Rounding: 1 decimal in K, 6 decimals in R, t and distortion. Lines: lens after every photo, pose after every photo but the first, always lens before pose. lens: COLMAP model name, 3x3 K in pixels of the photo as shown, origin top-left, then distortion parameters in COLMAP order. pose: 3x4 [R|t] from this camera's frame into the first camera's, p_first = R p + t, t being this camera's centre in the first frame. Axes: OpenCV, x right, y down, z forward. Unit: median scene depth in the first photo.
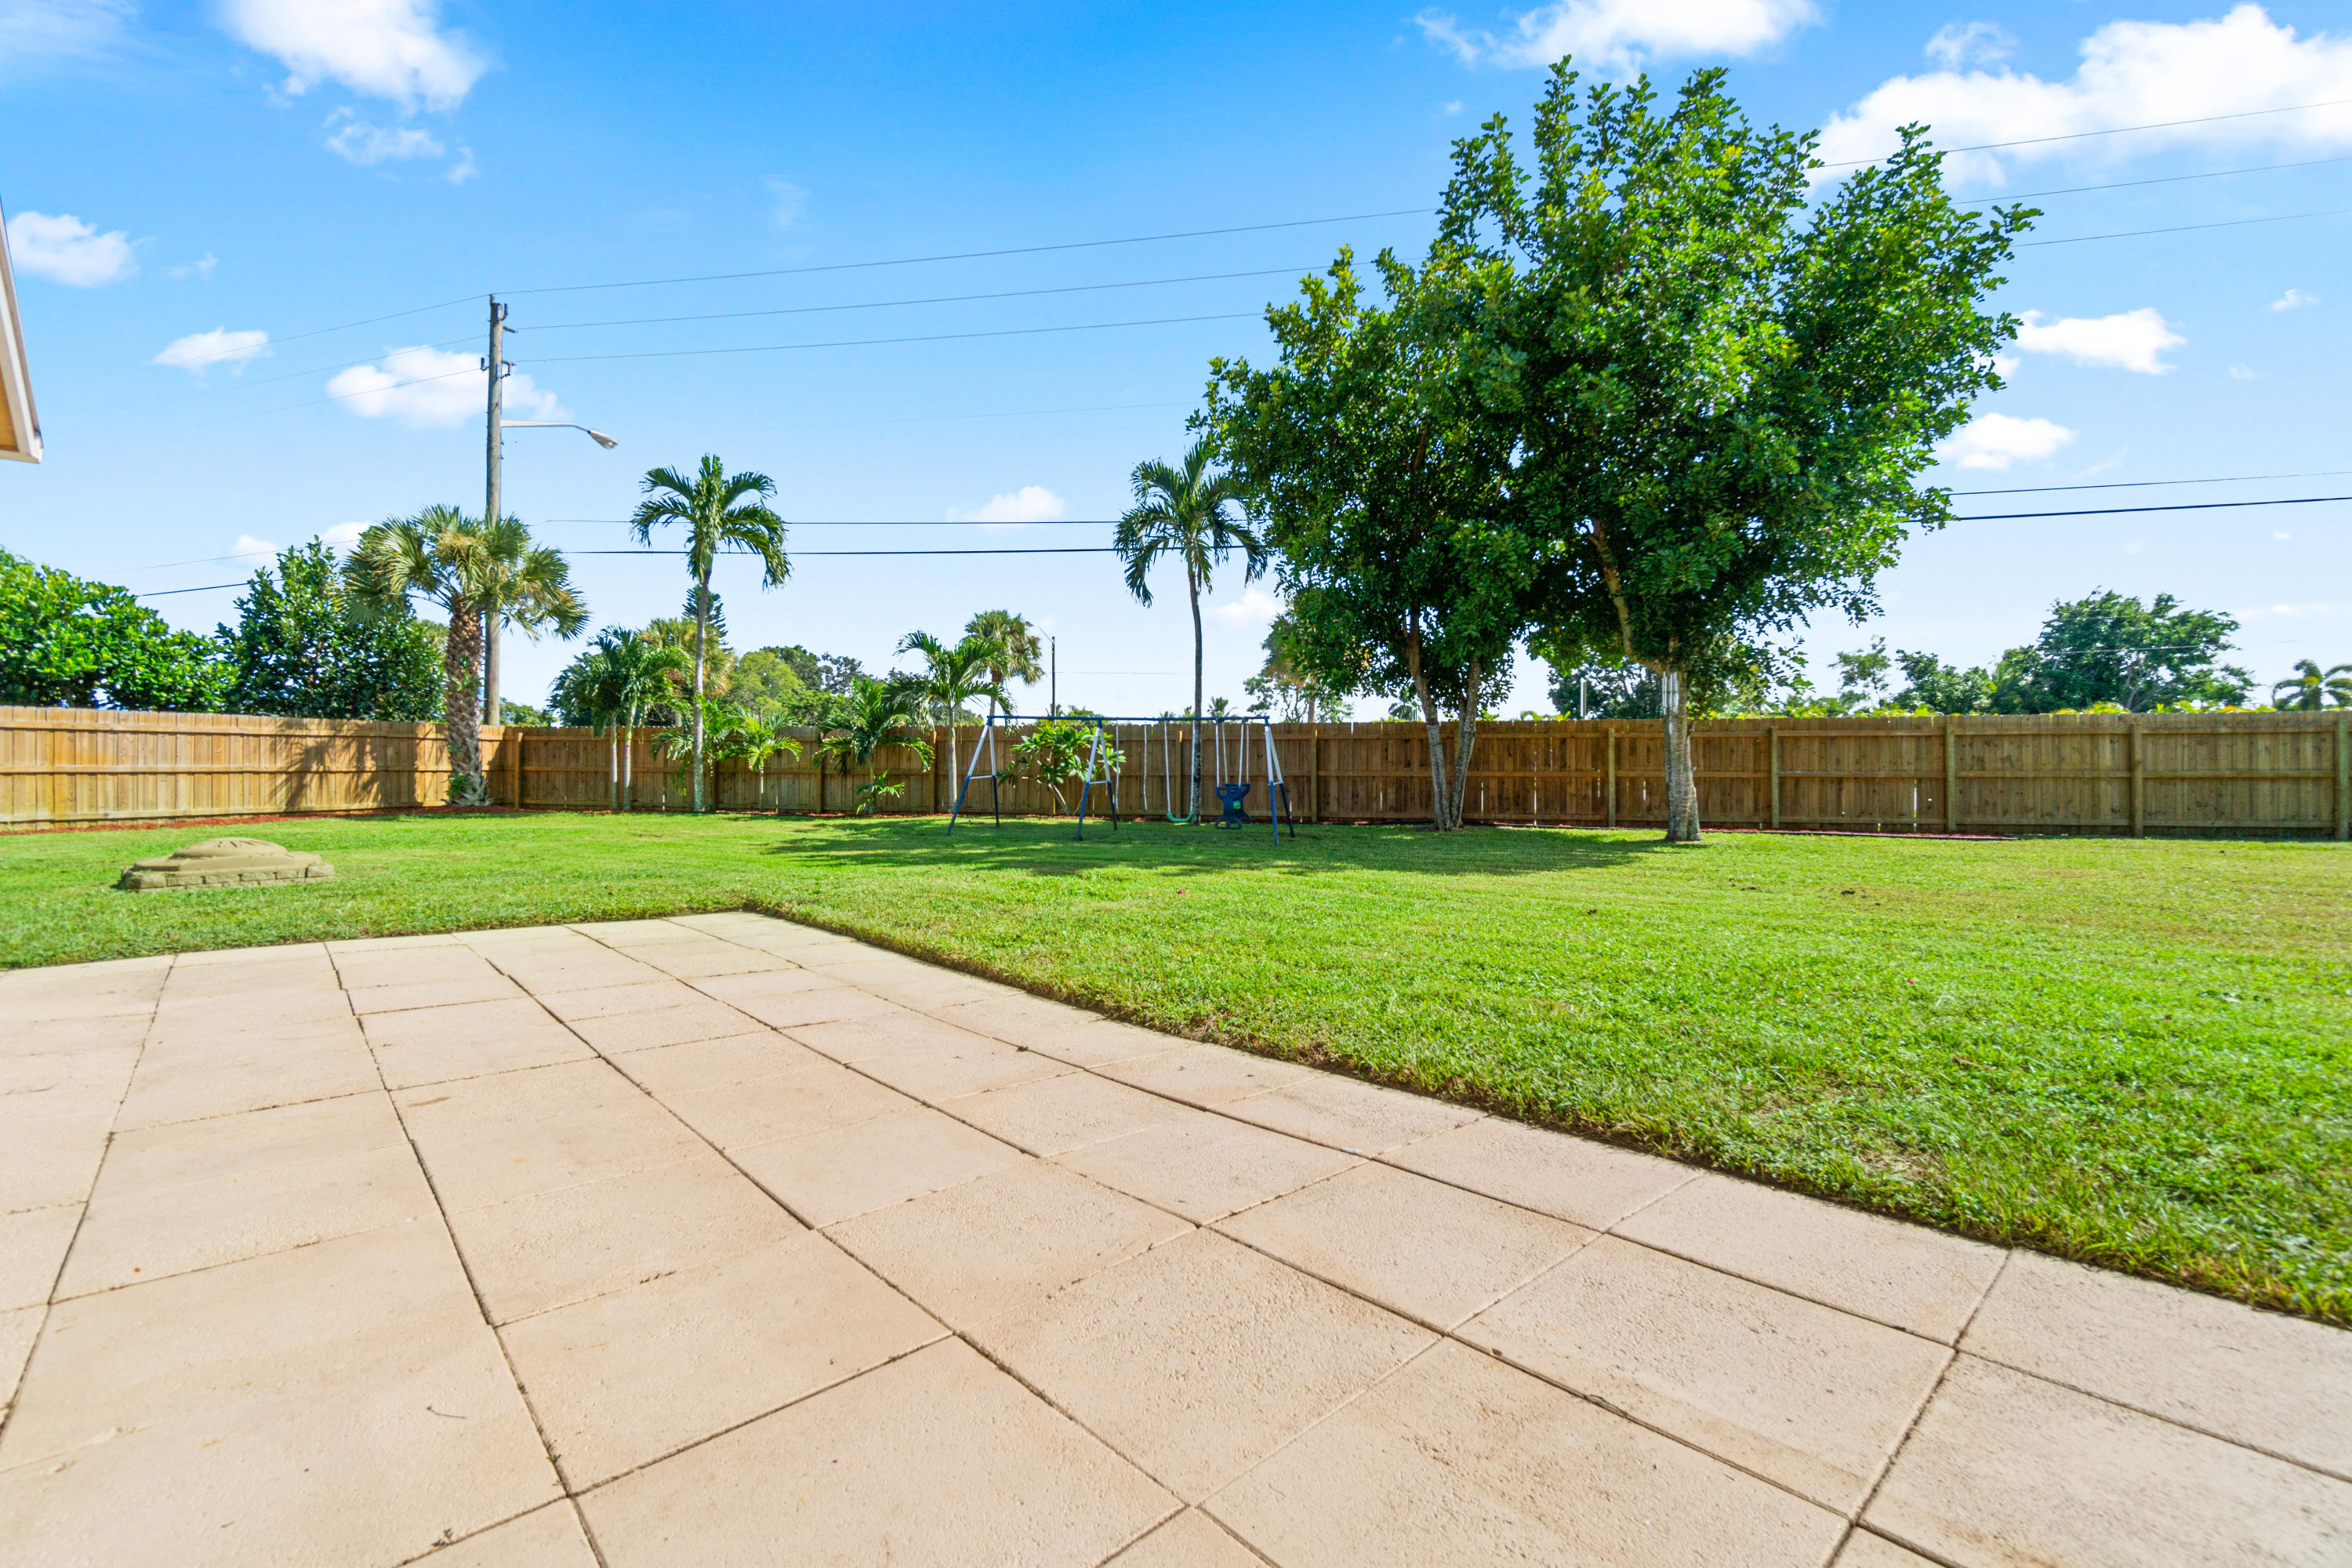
lens RADIAL K [[1019.5, 0, 1176.0], [0, 1019.5, 784.0], [0, 0, 1]] dist [-0.011680, 0.000415]
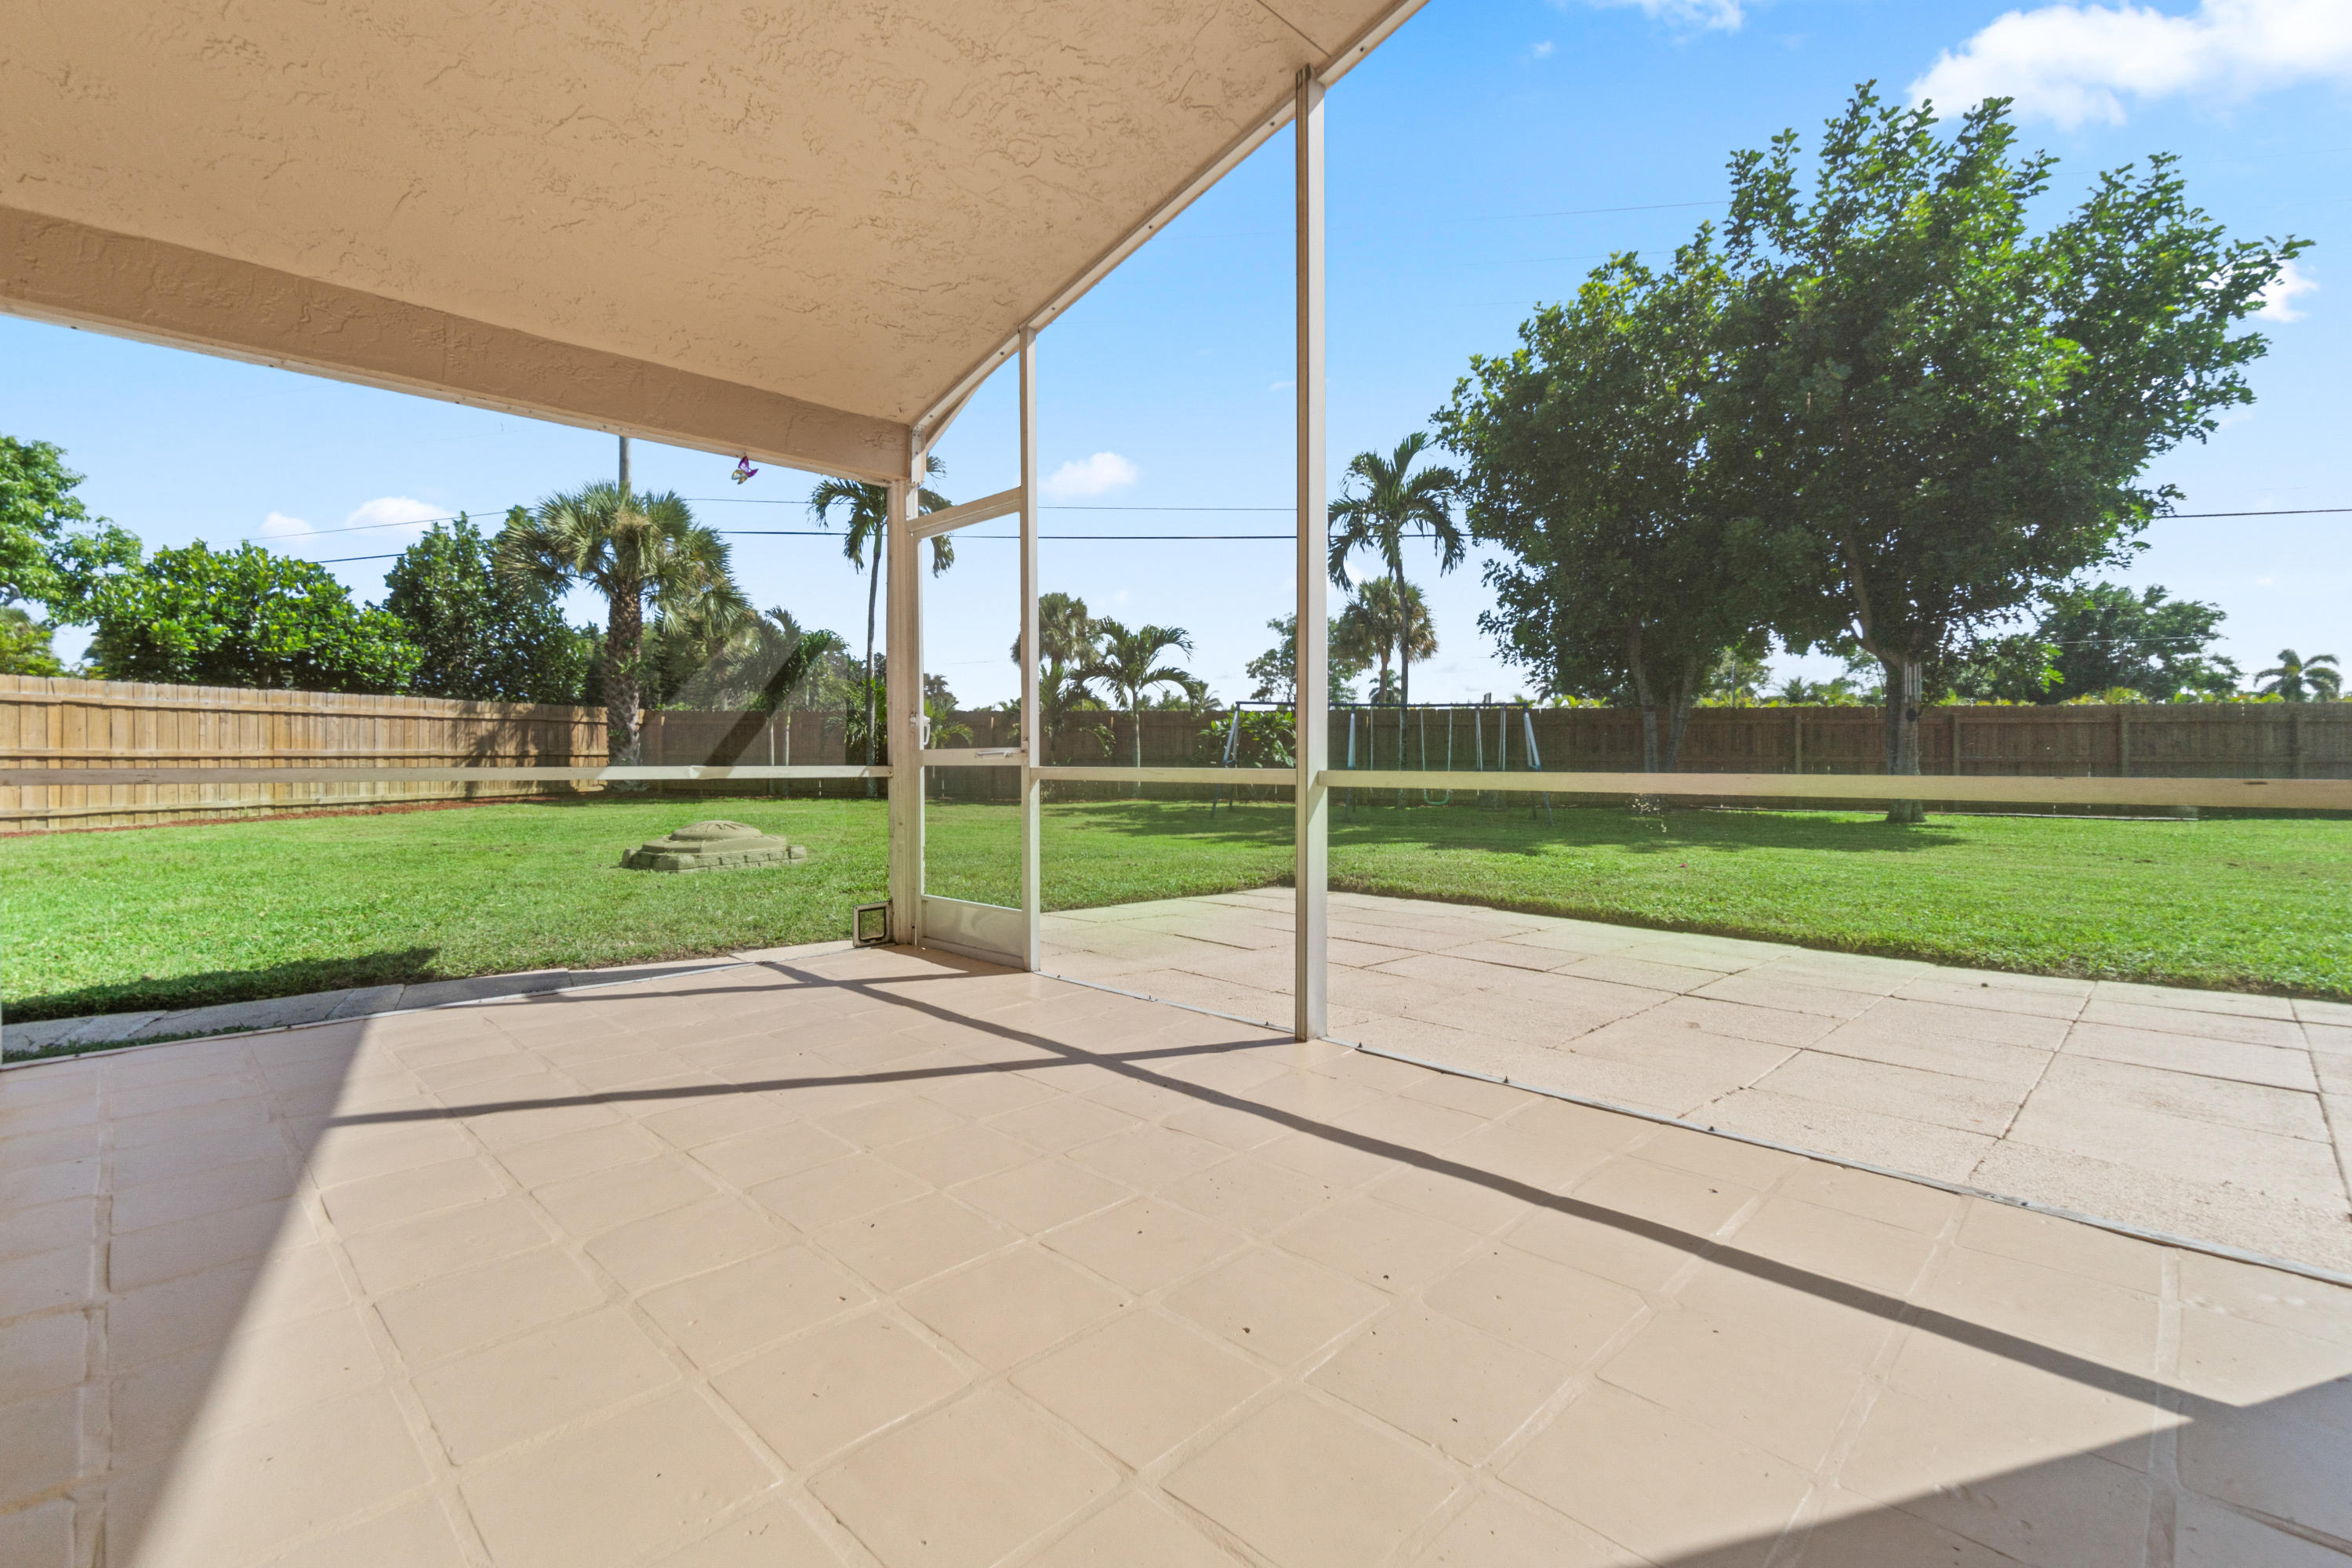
lens RADIAL K [[1045.3, 0, 1176.0], [0, 1045.3, 784.0], [0, 0, 1]] dist [-0.007443, -0.001005]
pose [[0.998757, -0.000933, 0.049828, -0.263068], [0.000248, 0.999905, 0.013753, 0.001127], [-0.049836, -0.013723, 0.998663, -0.037444]]
